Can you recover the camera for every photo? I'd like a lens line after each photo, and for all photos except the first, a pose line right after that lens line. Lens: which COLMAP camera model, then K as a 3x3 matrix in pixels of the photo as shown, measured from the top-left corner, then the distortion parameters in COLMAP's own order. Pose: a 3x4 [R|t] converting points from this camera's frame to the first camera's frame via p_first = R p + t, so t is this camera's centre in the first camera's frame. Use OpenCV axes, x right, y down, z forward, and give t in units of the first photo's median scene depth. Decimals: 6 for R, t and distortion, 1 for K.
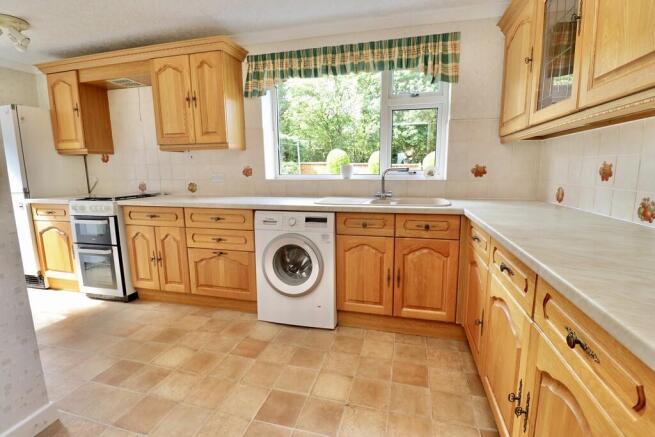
lens RADIAL K [[301.8, 0, 330.2], [0, 301.8, 216.9], [0, 0, 1]] dist [-0.005978, -0.010809]
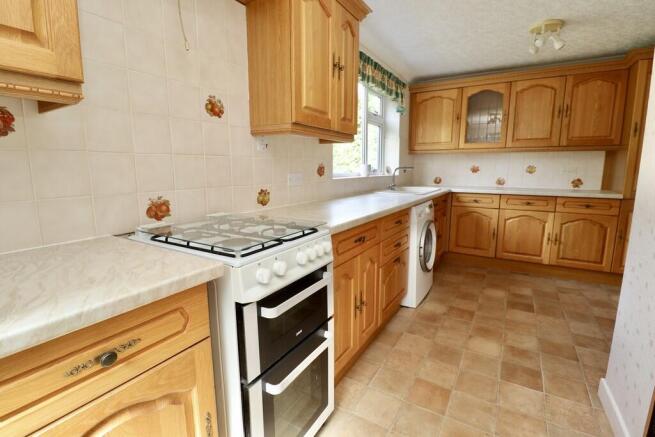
lens RADIAL K [[301.8, 0, 327.0], [0, 301.8, 216.8], [0, 0, 1]] dist [-0.005978, -0.010809]
pose [[0.293628, -0.148259, 0.944353, -1.173558], [0.142046, 0.983699, 0.110270, -0.129188], [-0.945307, 0.101764, 0.309901, 0.837316]]
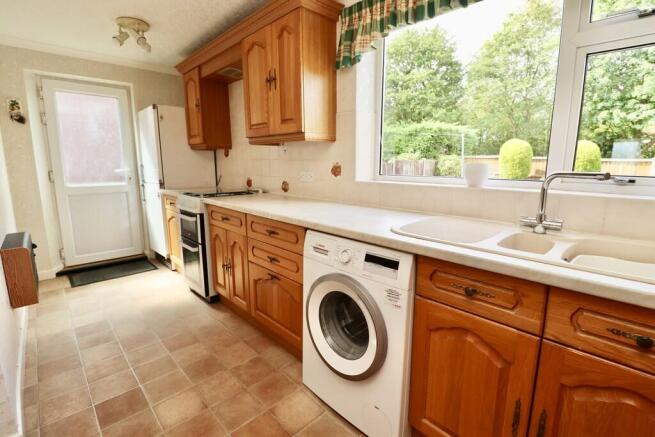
lens RADIAL K [[301.8, 0, 330.3], [0, 301.8, 215.7], [0, 0, 1]] dist [-0.005978, -0.010809]
pose [[0.856762, 0.098420, -0.506233, 0.120986], [-0.089430, 0.995102, 0.042110, -0.073869], [0.507898, 0.009194, 0.861368, 0.379593]]
